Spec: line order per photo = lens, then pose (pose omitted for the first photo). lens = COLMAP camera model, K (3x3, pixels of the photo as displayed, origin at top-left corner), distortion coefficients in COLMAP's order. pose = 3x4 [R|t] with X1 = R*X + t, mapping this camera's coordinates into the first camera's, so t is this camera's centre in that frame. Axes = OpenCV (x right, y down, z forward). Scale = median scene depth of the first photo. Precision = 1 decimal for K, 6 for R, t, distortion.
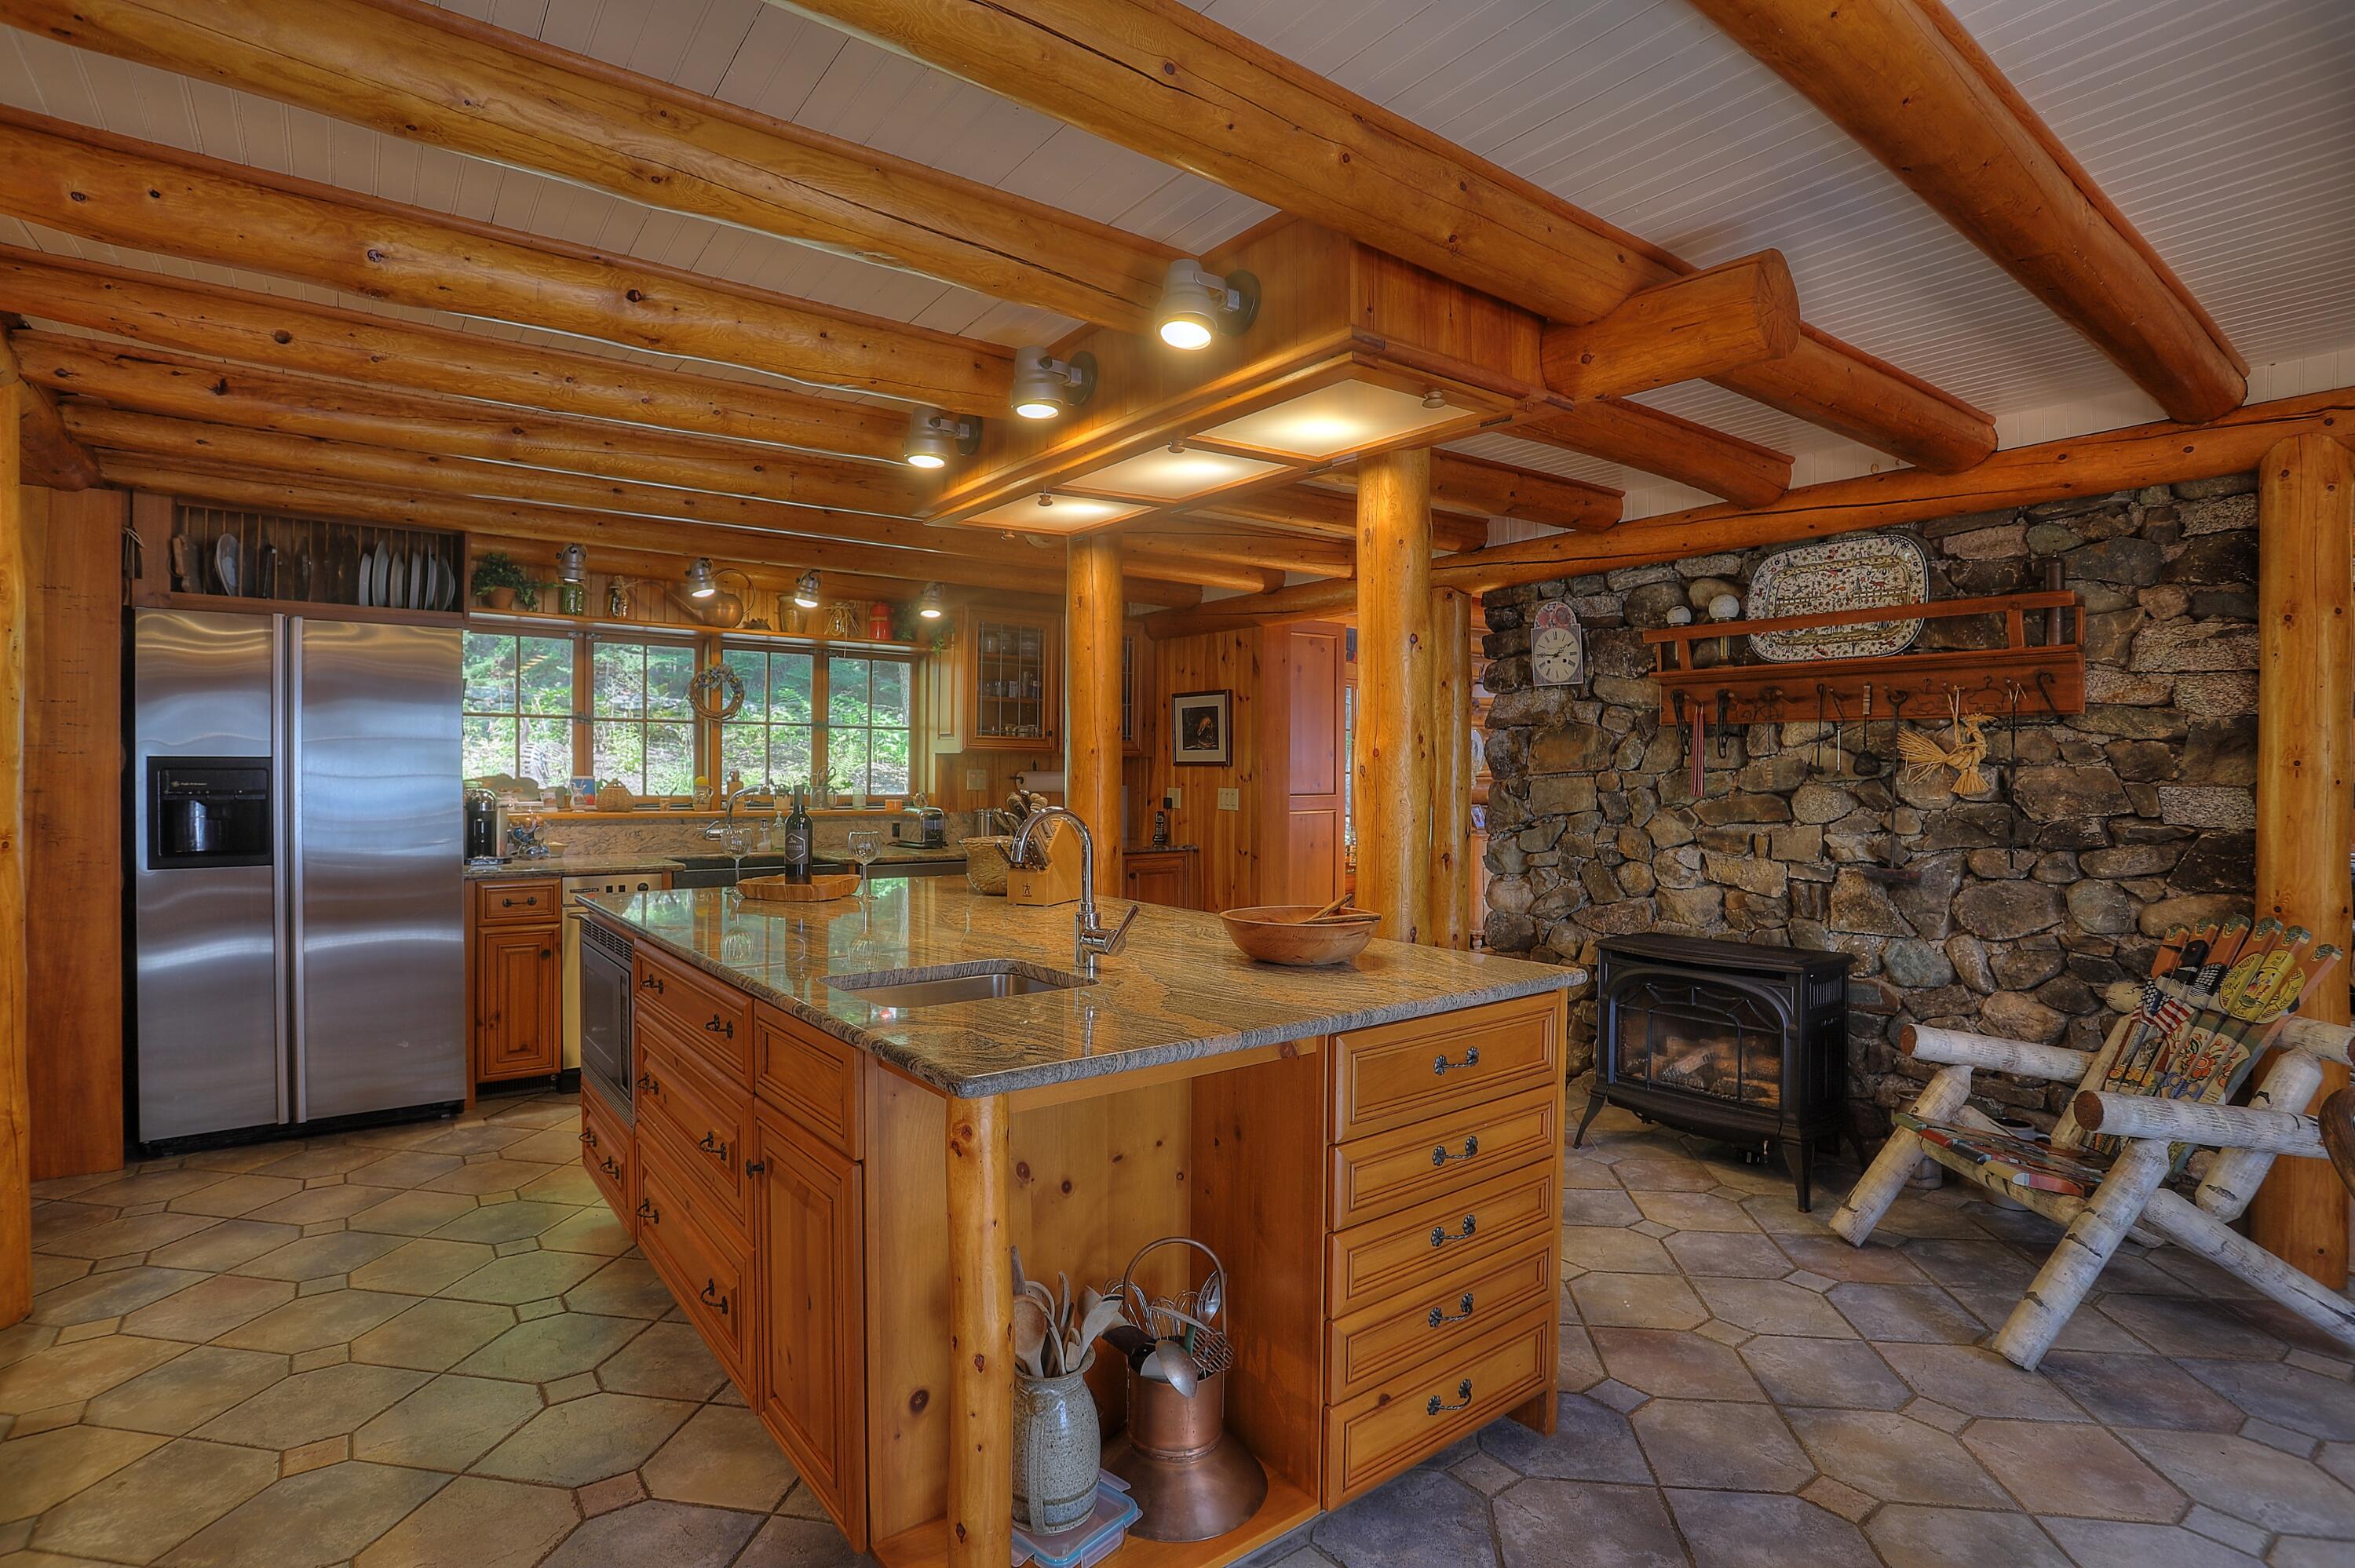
lens RADIAL K [[1149.6, 0, 1173.0], [0, 1149.6, 795.4], [0, 0, 1]] dist [-0.072602, 0.025686]
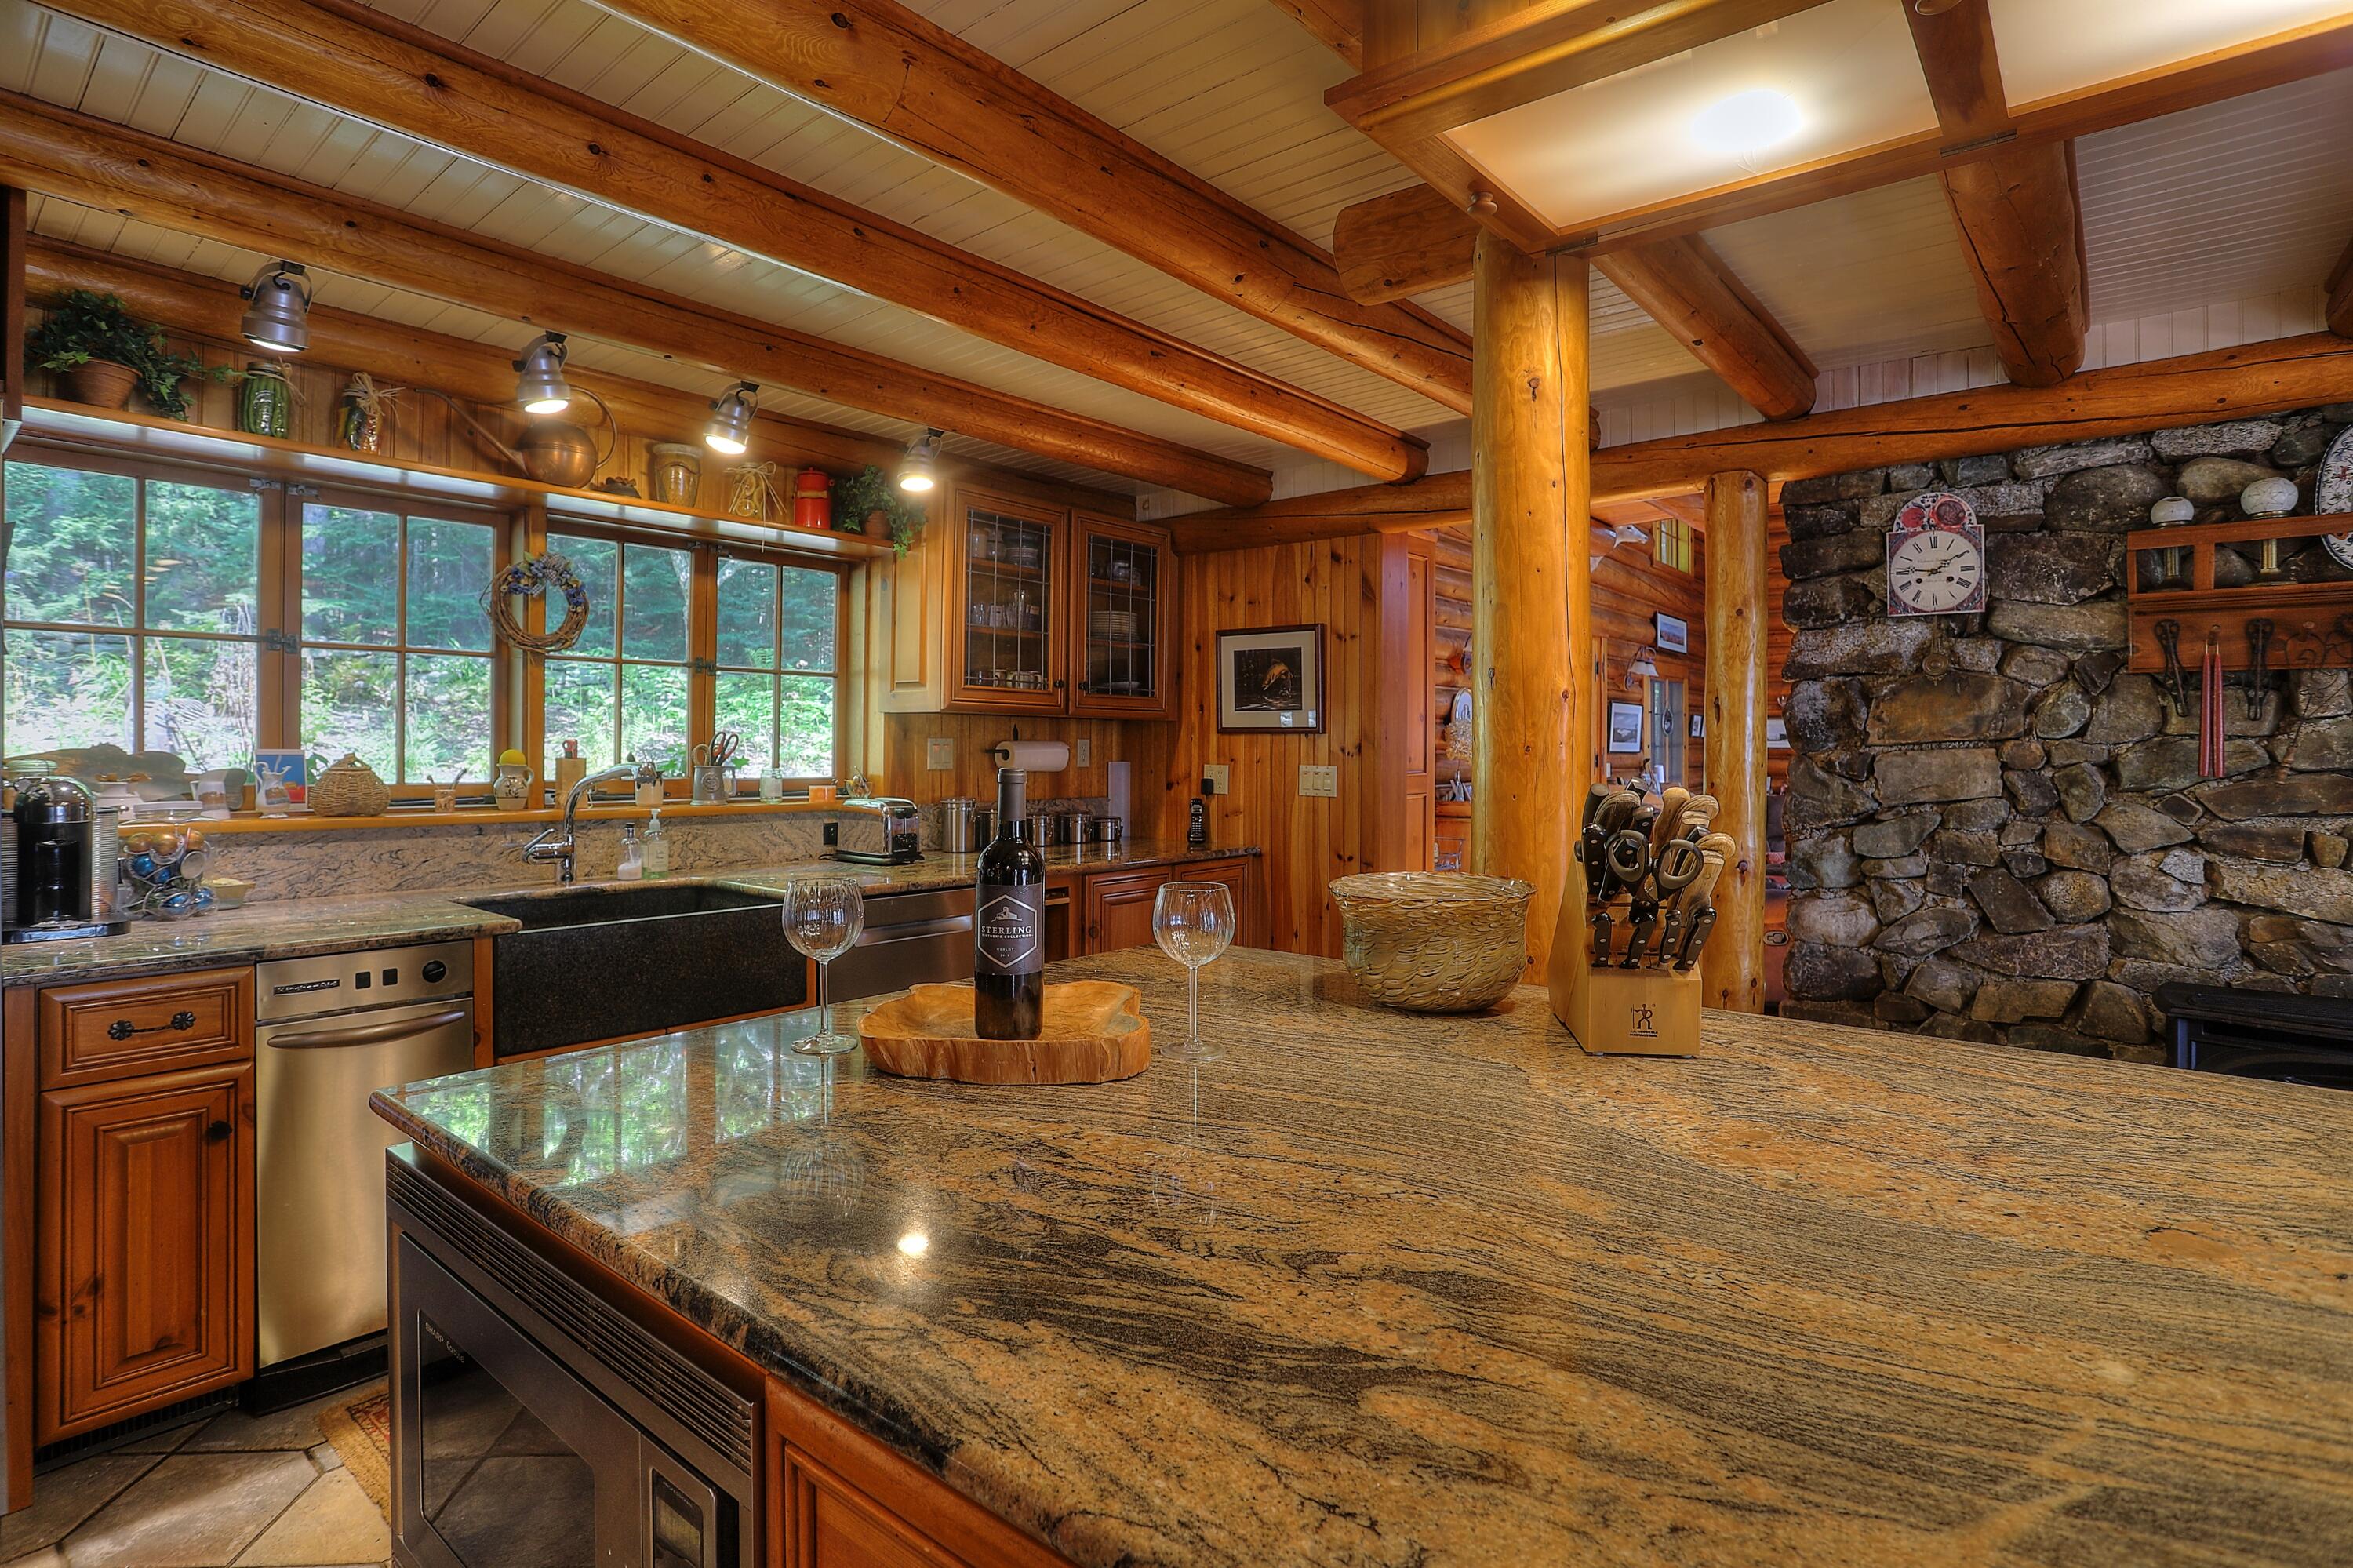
lens RADIAL K [[1175.2, 0, 1170.1], [0, 1175.2, 747.5], [0, 0, 1]] dist [-0.076075, 0.031286]
pose [[0.973981, -0.001412, 0.226627, -0.274445], [0.005151, 0.999860, -0.015907, -0.008464], [-0.226573, 0.016660, 0.973852, 0.447391]]
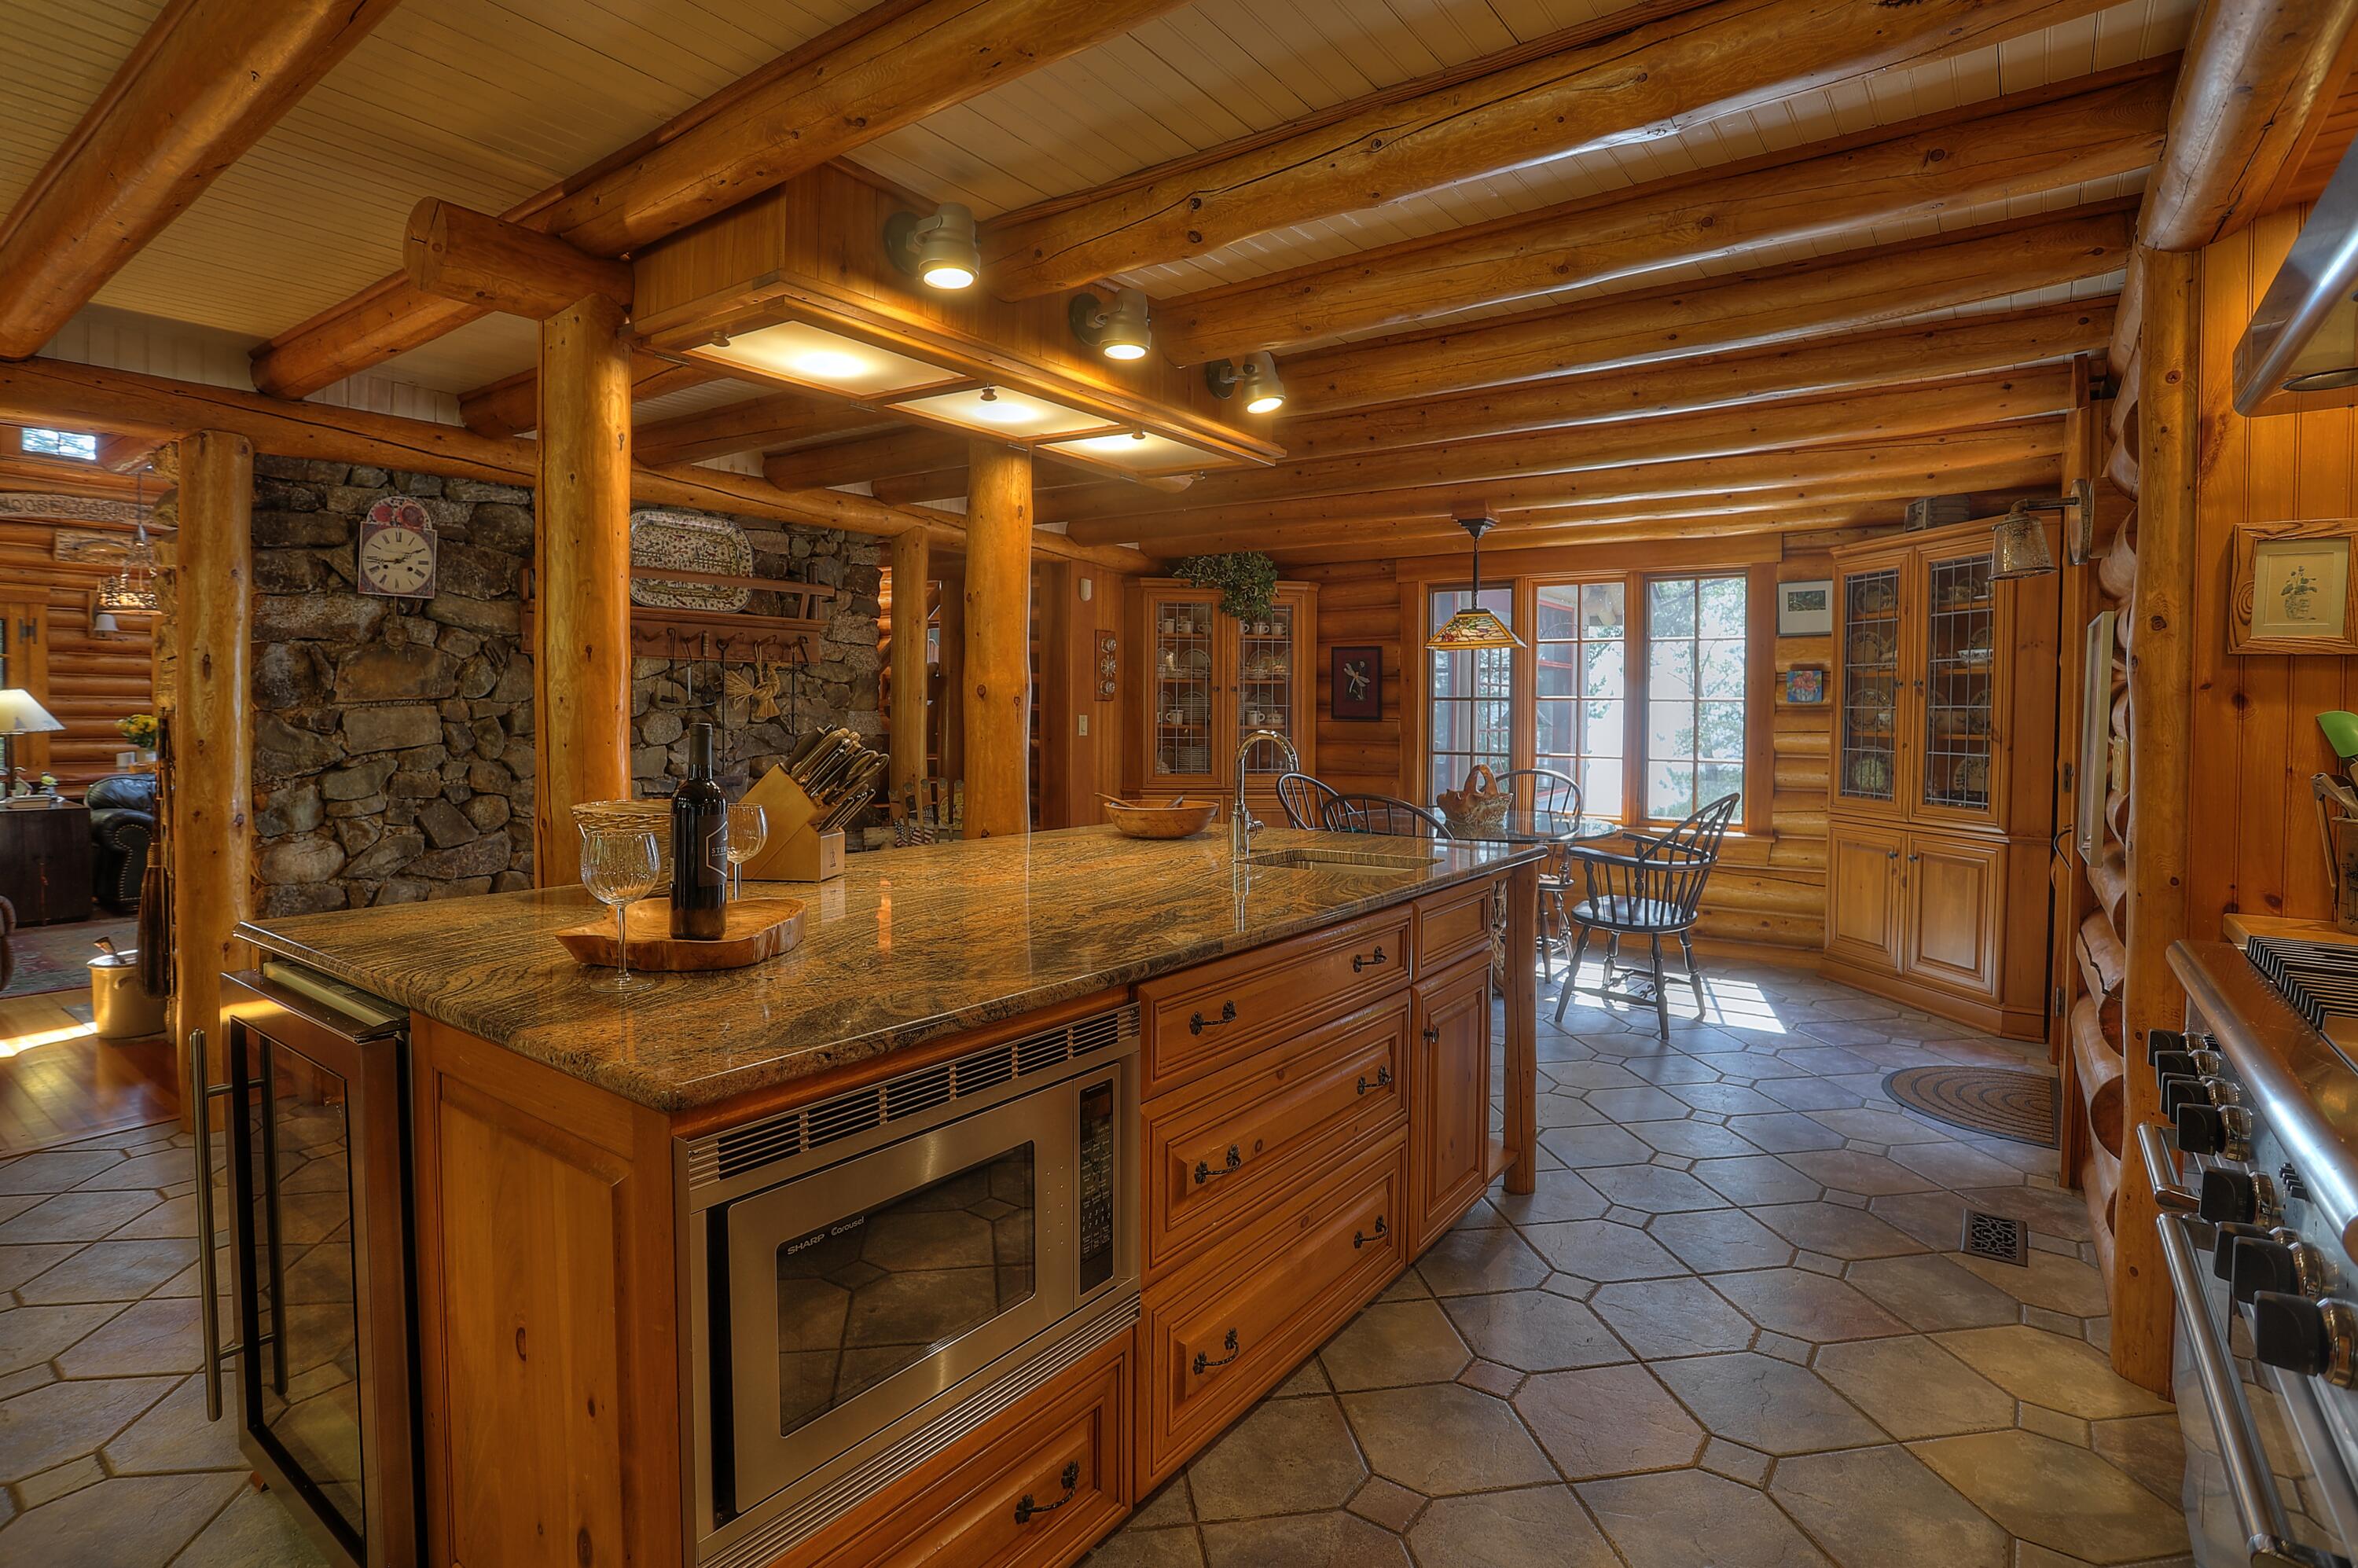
lens RADIAL K [[1177.6, 0, 1172.6], [0, 1177.6, 747.4], [0, 0, 1]] dist [-0.076075, 0.031286]
pose [[-0.287027, -0.035079, 0.957280, -0.653355], [0.011752, 0.999125, 0.040136, -0.013073], [-0.957850, 0.022770, -0.286364, 0.714790]]
